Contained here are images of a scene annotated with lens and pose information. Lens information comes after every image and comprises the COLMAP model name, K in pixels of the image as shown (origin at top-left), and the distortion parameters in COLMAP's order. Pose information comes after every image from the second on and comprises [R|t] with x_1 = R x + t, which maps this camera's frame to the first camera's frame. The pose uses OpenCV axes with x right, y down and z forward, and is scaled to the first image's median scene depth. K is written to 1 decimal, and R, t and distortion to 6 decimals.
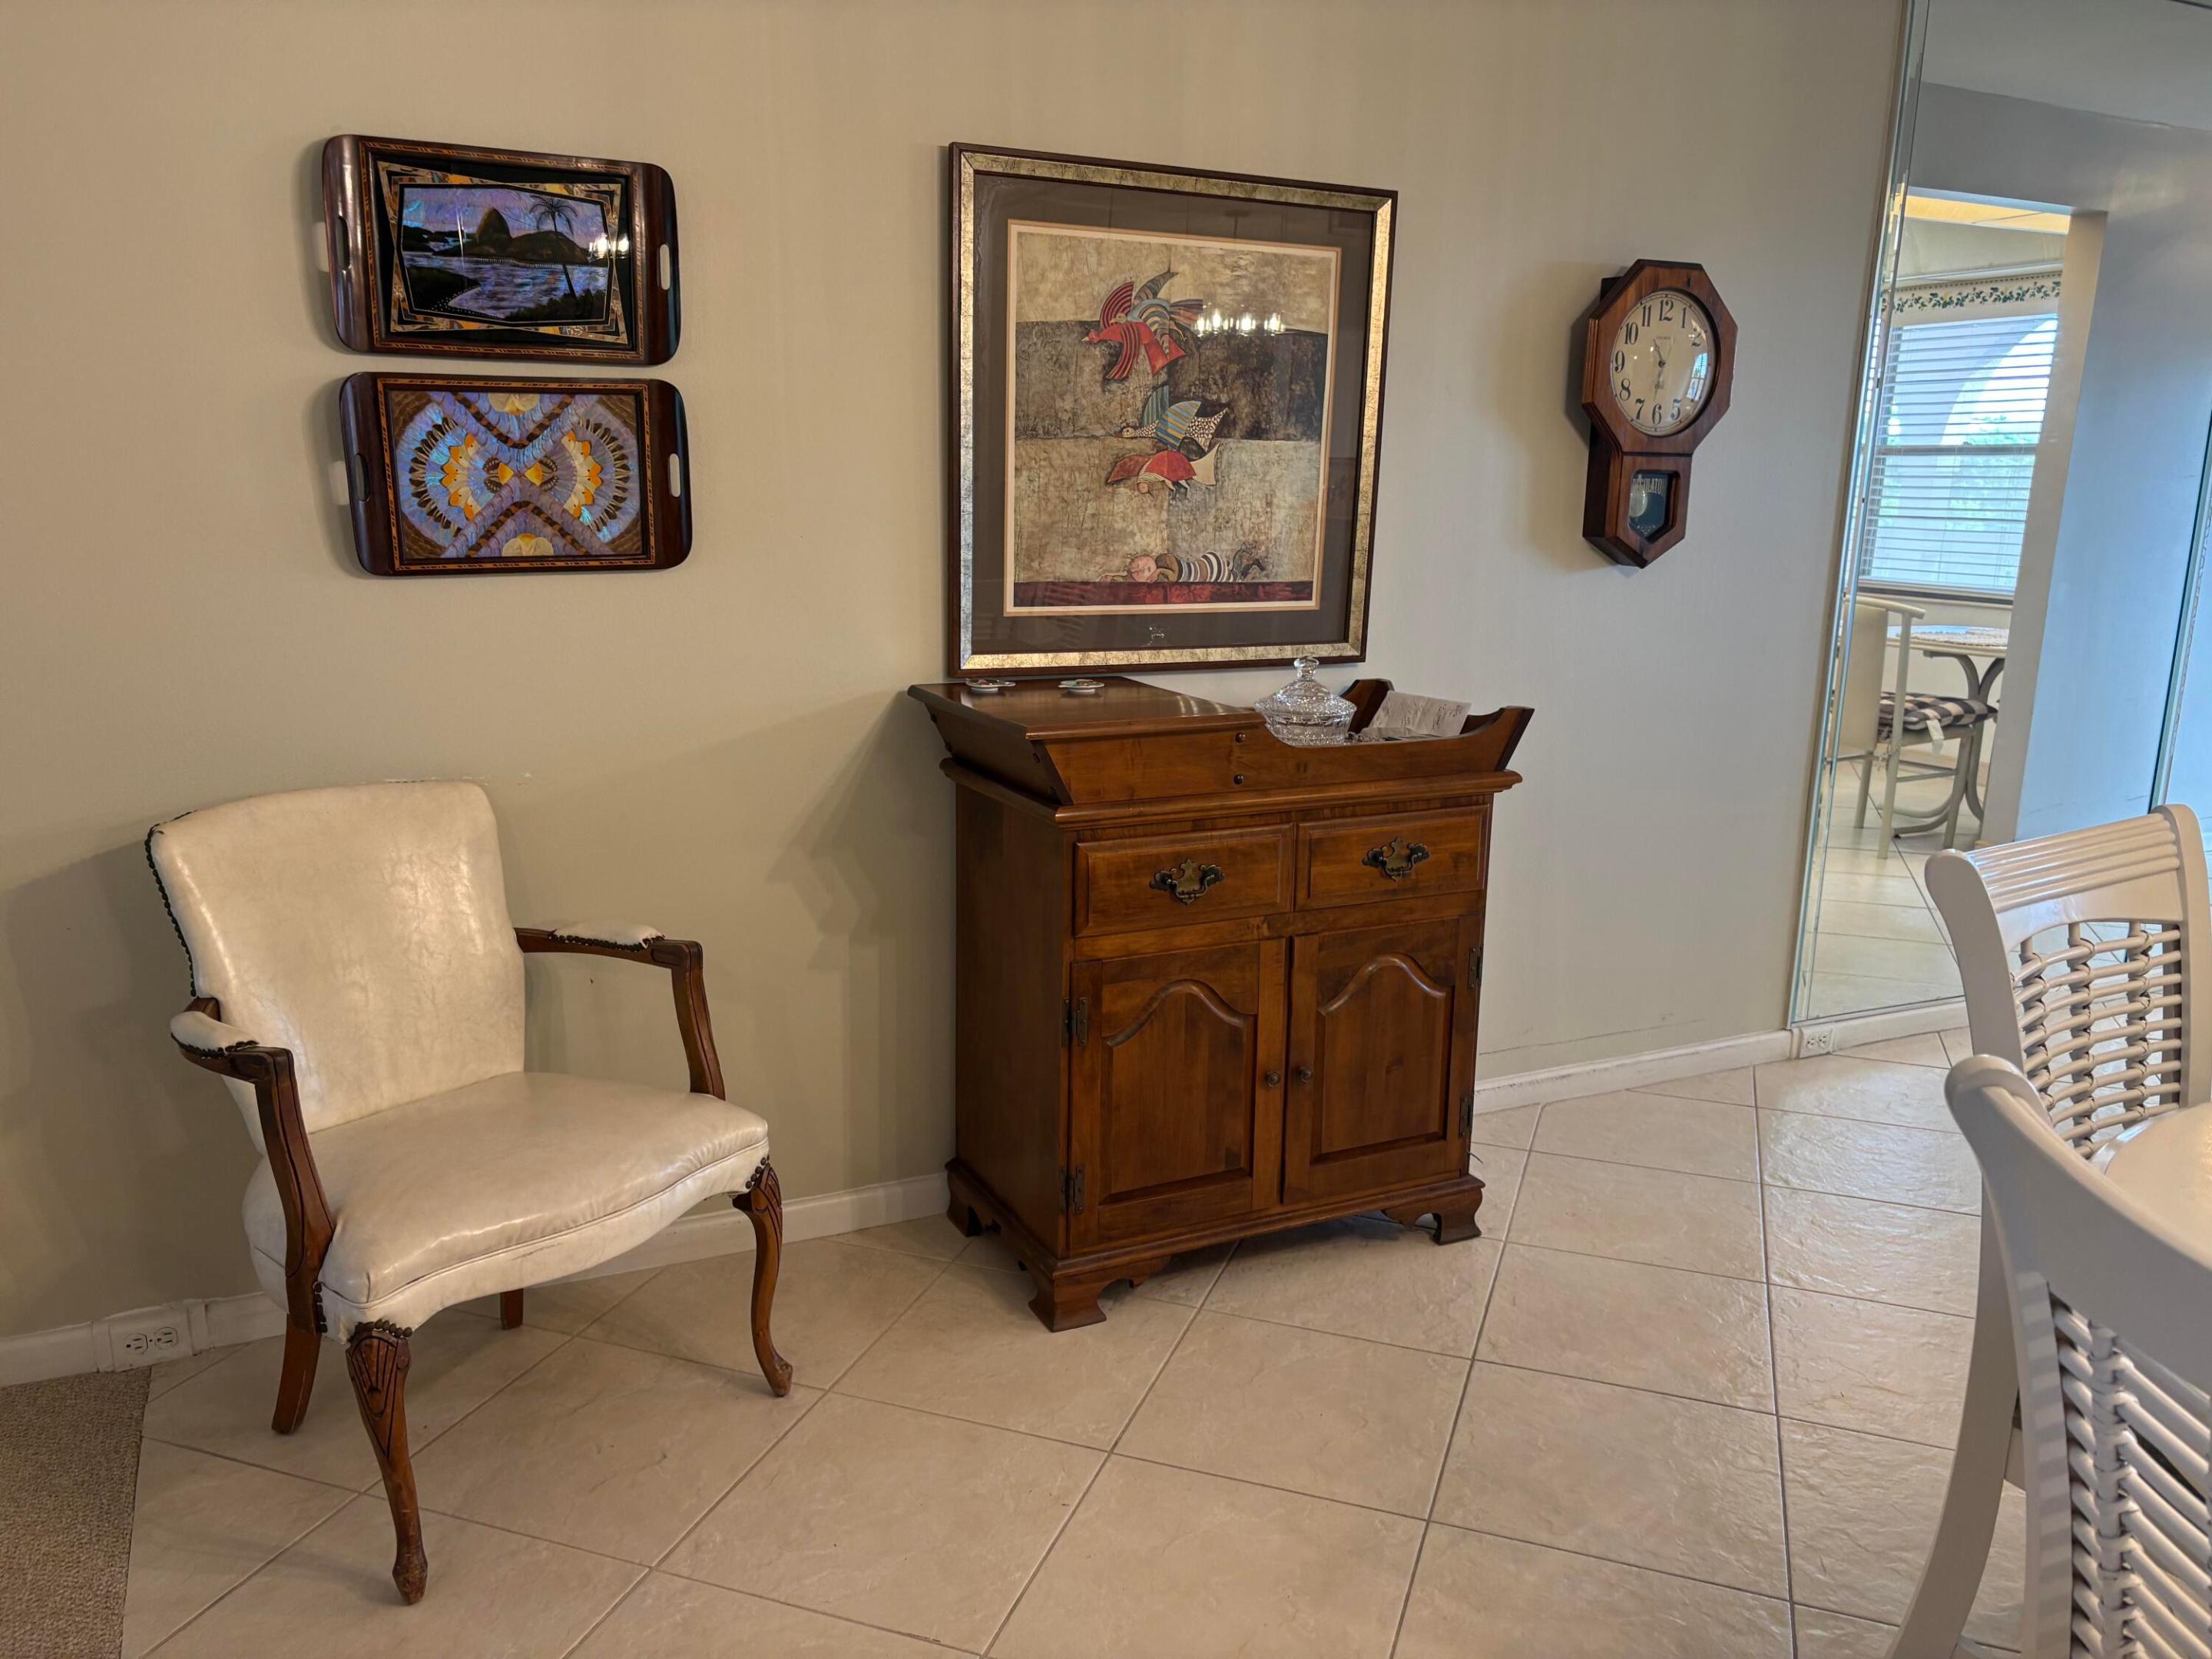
lens RADIAL K [[1675.1, 0, 1112.1], [0, 1675.1, 824.8], [0, 0, 1]] dist [0.057619, -0.073617]
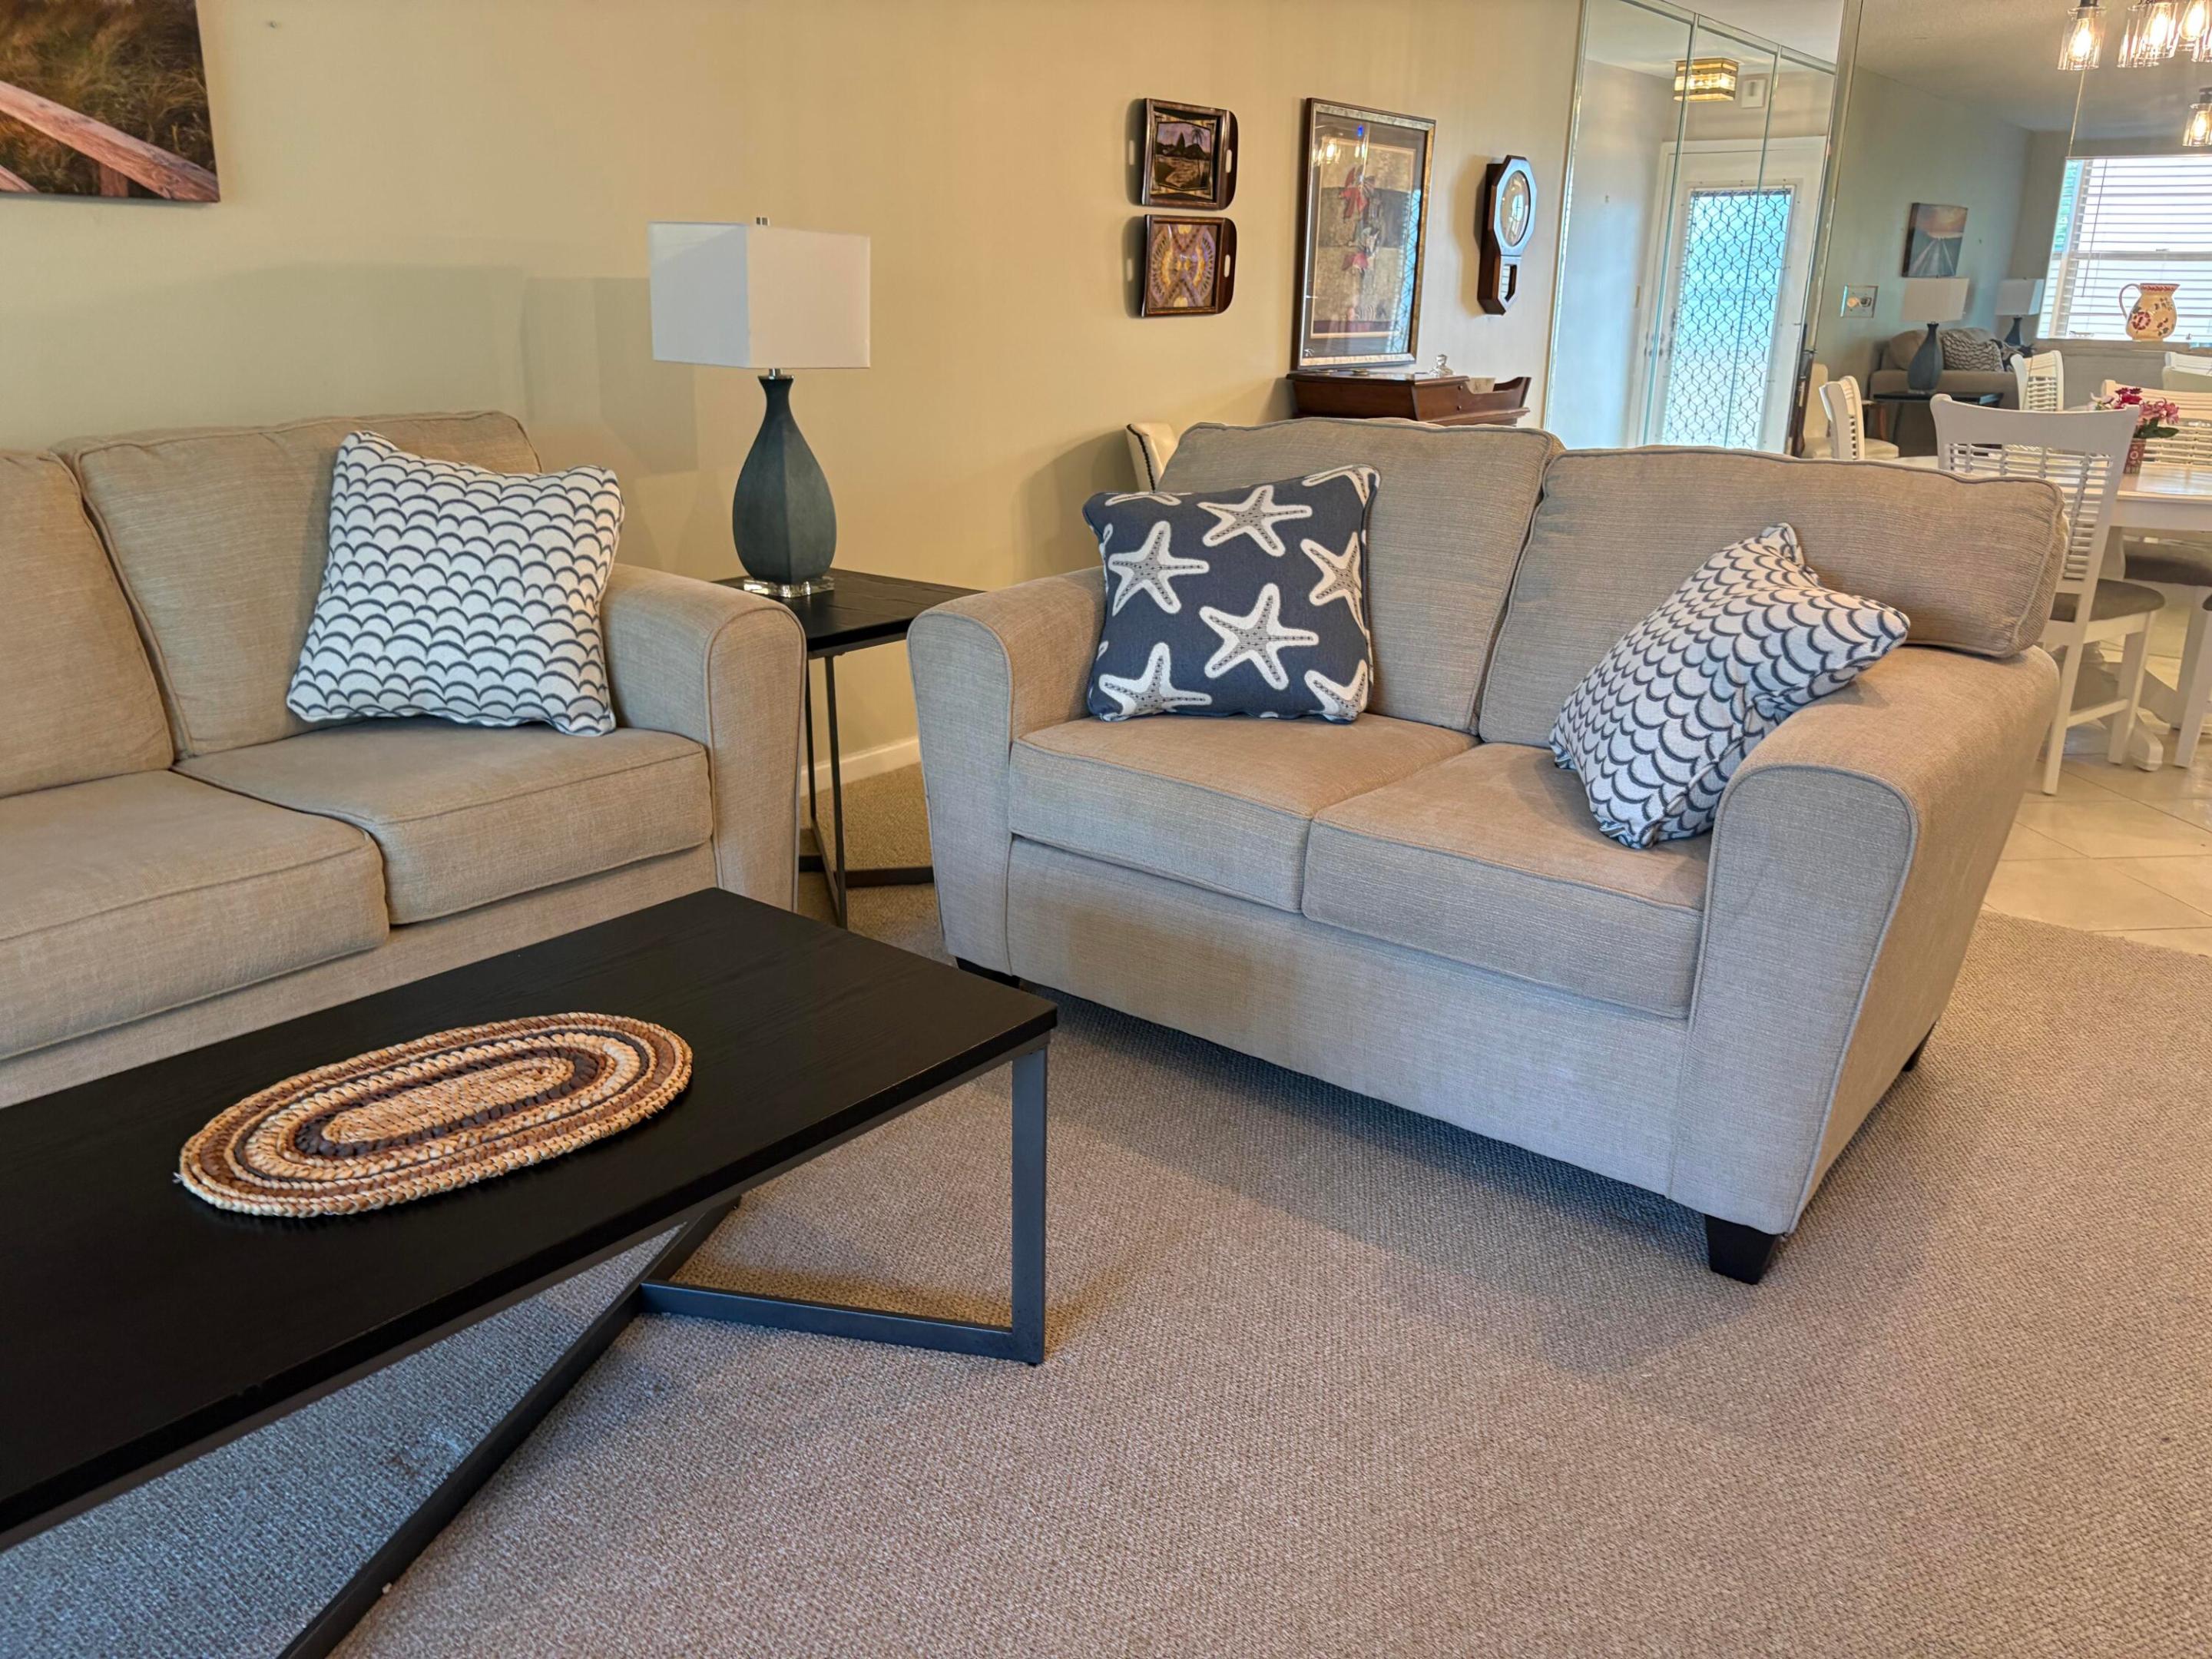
lens RADIAL K [[1700.2, 0, 1104.2], [0, 1700.2, 831.1], [0, 0, 1]] dist [0.004709, 0.000950]
pose [[0.895257, -0.141527, 0.422475, -1.248471], [0.094665, 0.986980, 0.130032, 0.170604], [-0.435378, -0.076419, 0.896998, -0.764270]]
